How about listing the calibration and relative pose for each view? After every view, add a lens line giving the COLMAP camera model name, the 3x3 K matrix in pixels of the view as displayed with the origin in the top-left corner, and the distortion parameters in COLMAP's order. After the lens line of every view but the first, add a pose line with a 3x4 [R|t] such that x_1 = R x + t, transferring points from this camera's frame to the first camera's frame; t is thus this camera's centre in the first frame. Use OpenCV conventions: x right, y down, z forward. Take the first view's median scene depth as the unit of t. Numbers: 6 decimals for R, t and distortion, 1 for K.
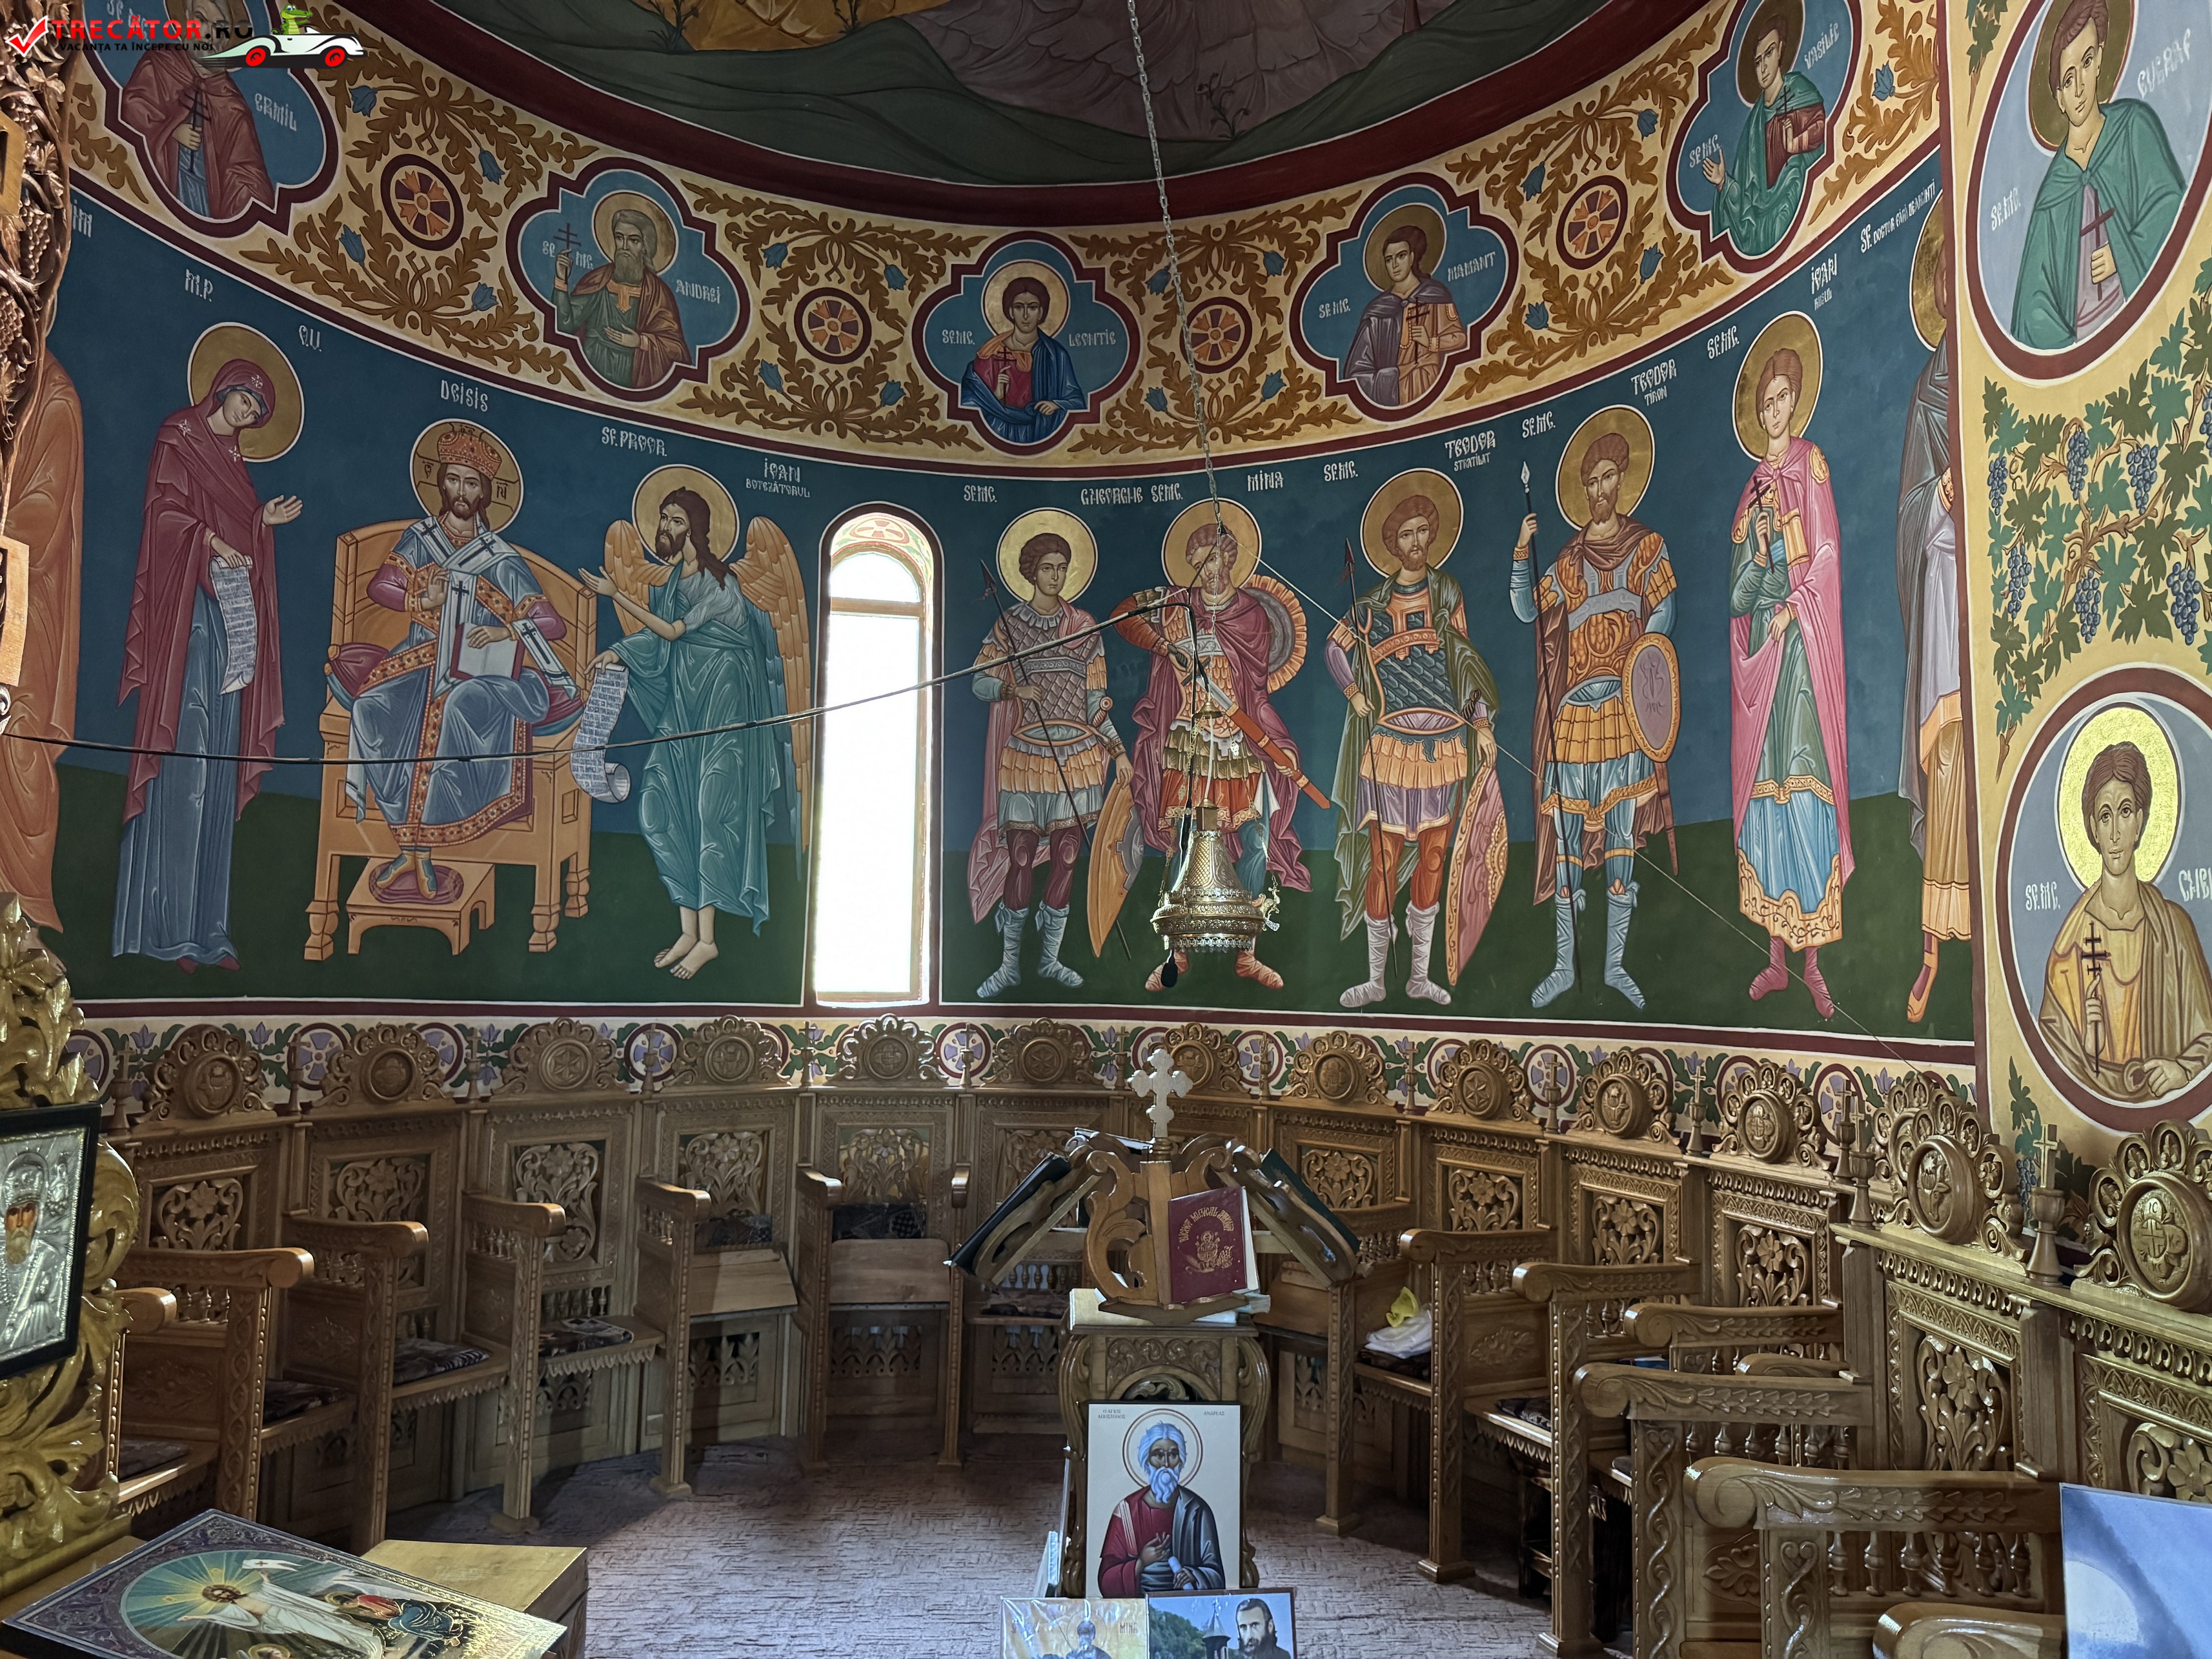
lens RADIAL K [[1574.4, 0, 1115.4], [0, 1574.4, 838.8], [0, 0, 1]] dist [0.012132, -0.021447]
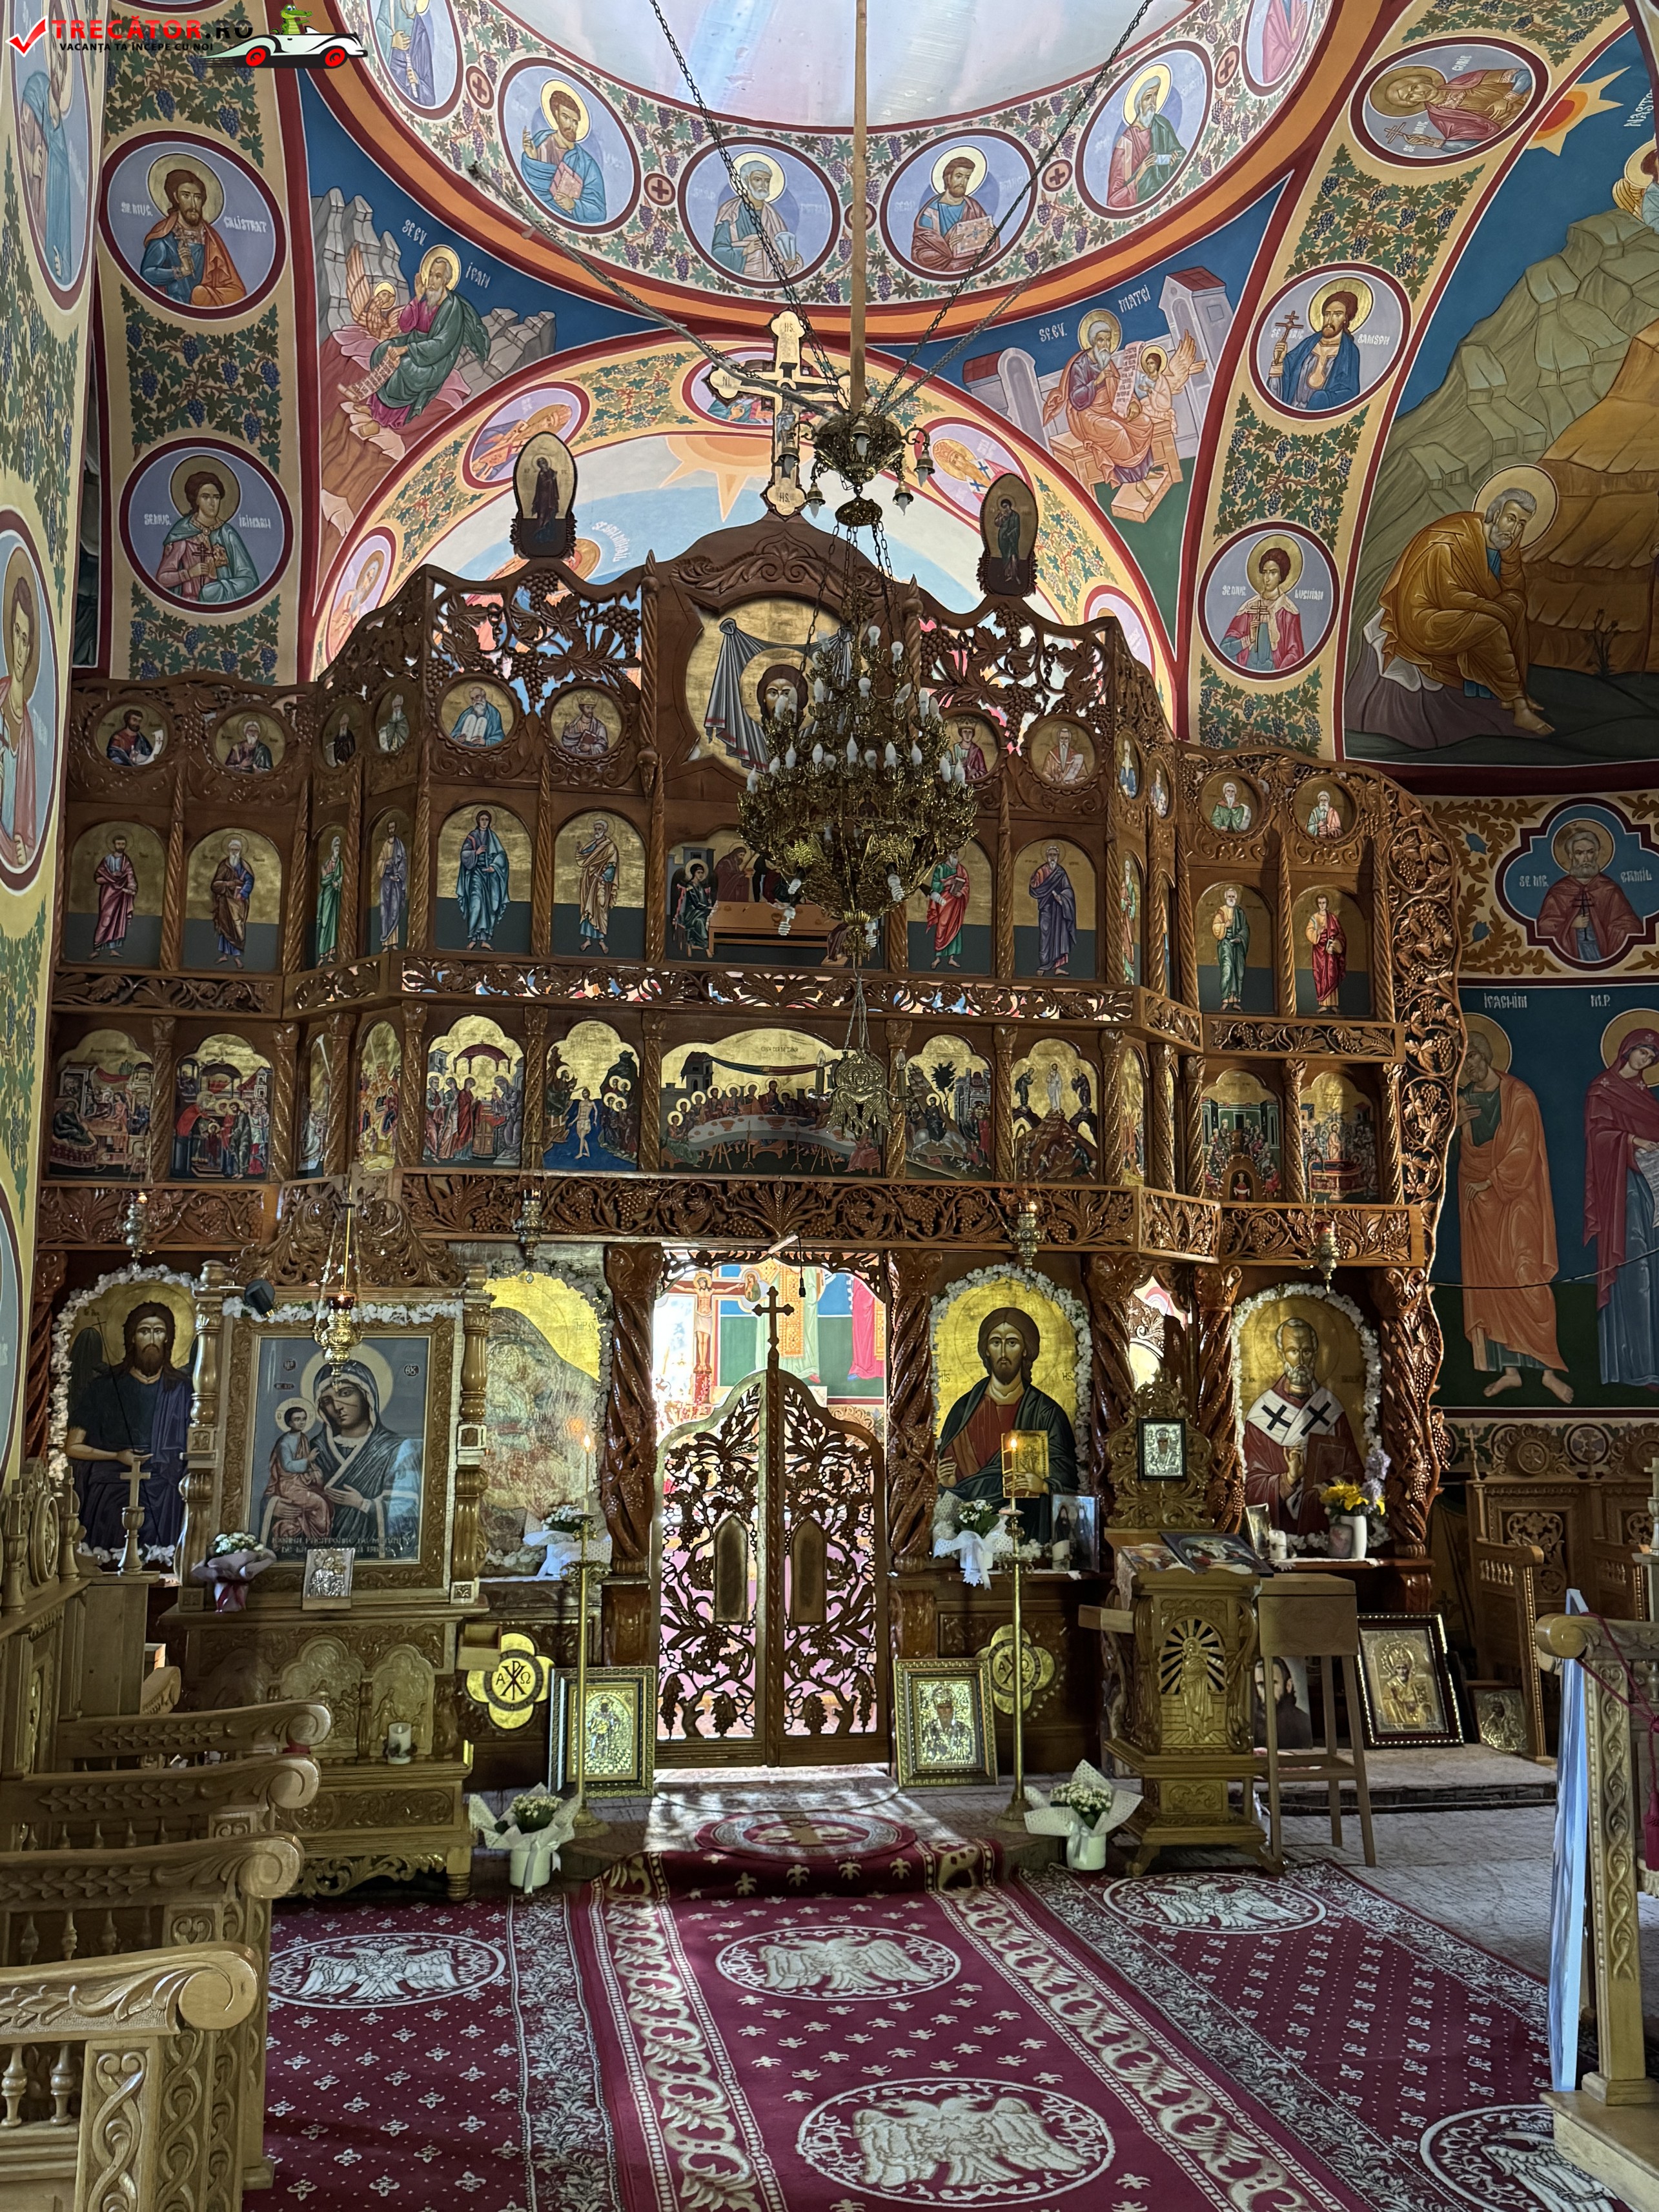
lens RADIAL K [[1796.4, 0, 829.5], [0, 1796.4, 1106.0], [0, 0, 1]] dist [0.165223, -0.323432]
pose [[0.156722, -0.171658, -0.972611, 1.086730], [0.093968, 0.982904, -0.158333, 0.008519], [0.983162, -0.066580, 0.170173, -0.180557]]
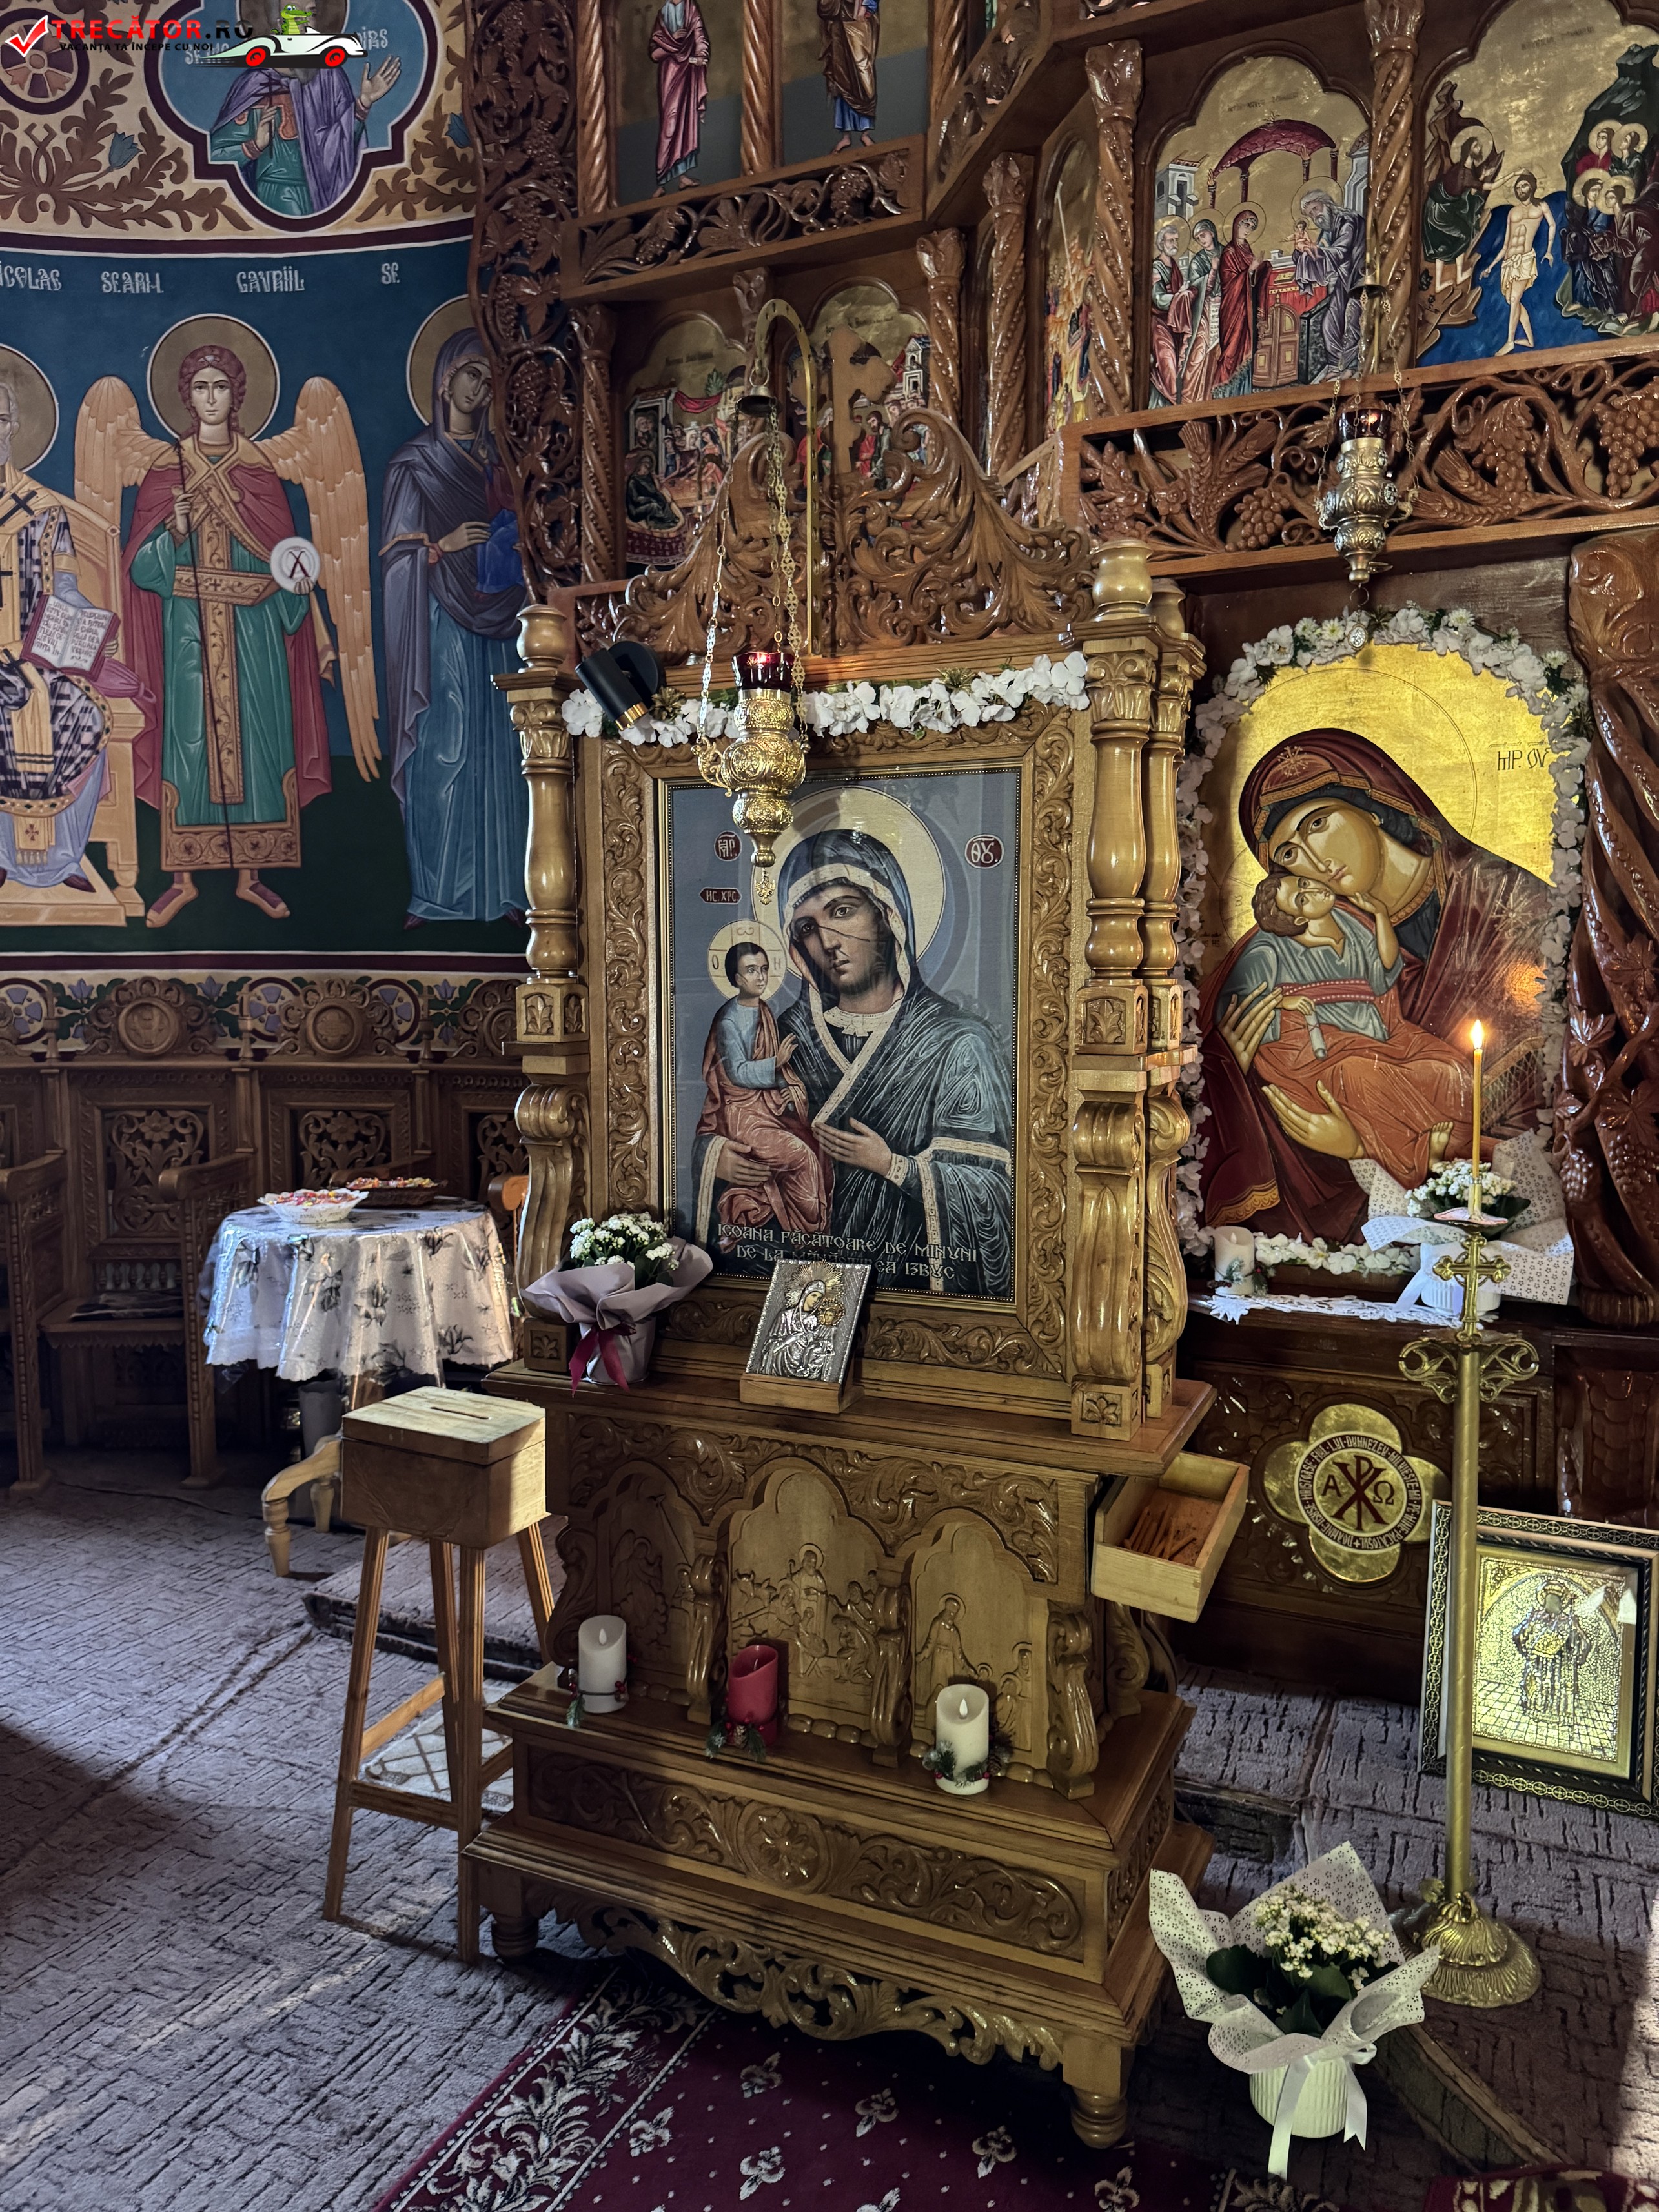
lens RADIAL K [[1571.6, 0, 841.8], [0, 1571.6, 1110.0], [0, 0, 1]] dist [0.029163, -0.037163]
pose [[-0.436242, 0.075960, -0.896618, 0.237745], [0.083976, 0.995519, 0.043481, 0.011273], [0.895902, -0.056326, -0.440666, -0.115845]]
